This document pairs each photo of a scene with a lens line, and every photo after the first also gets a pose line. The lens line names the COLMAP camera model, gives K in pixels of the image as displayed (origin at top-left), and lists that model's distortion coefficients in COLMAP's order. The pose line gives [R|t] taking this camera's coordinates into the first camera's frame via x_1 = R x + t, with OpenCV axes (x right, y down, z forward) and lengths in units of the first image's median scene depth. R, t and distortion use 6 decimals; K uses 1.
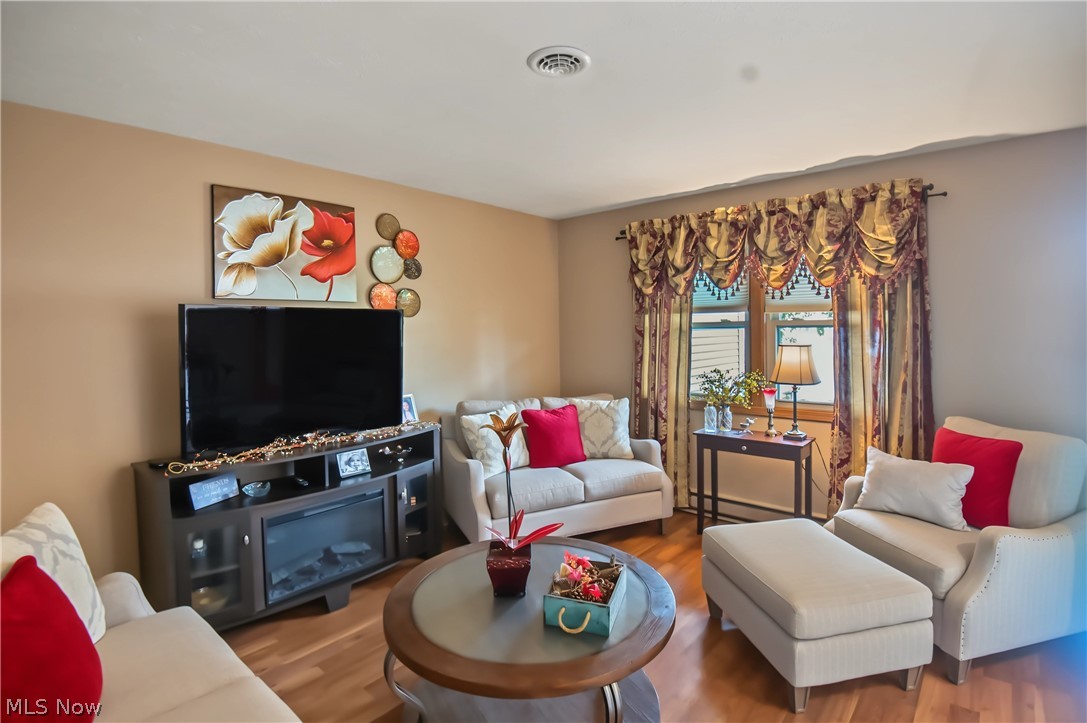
lens RADIAL K [[513.3, 0, 544.7], [0, 513.3, 351.6], [0, 0, 1]] dist [-0.031797, -0.000251]
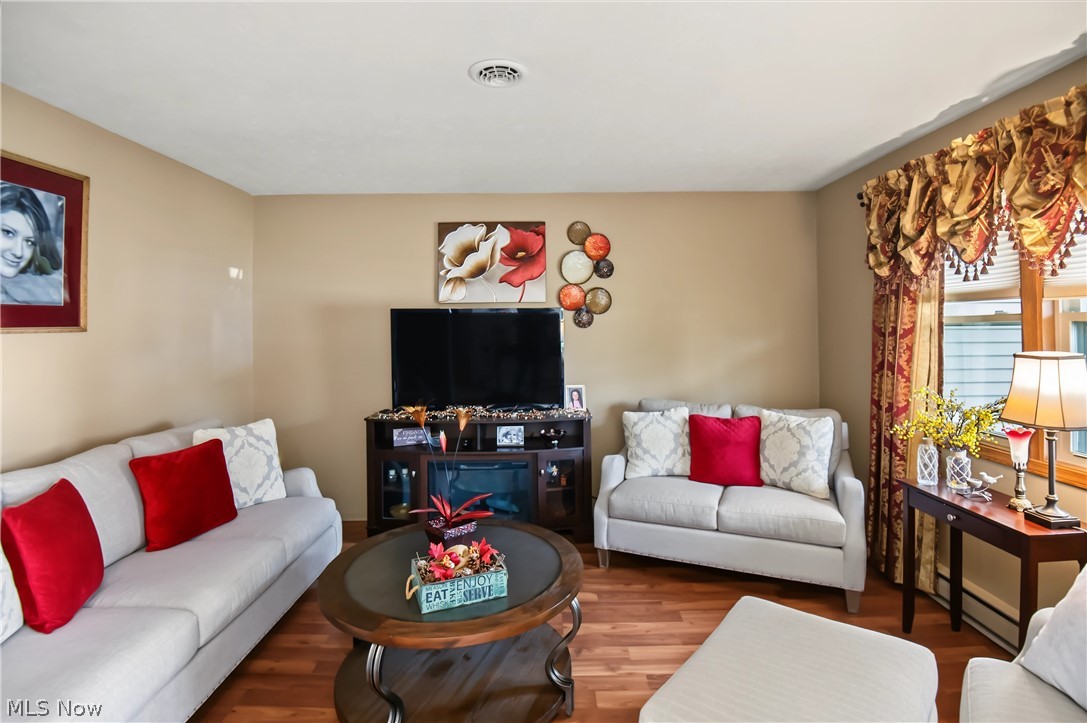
lens RADIAL K [[525.8, 0, 544.4], [0, 525.8, 328.6], [0, 0, 1]] dist [-0.018042, -0.021041]
pose [[0.658076, 0.008945, -0.752898, 0.512834], [-0.032343, 0.999342, -0.016397, -0.015260], [0.752256, 0.035142, 0.657933, 0.198085]]
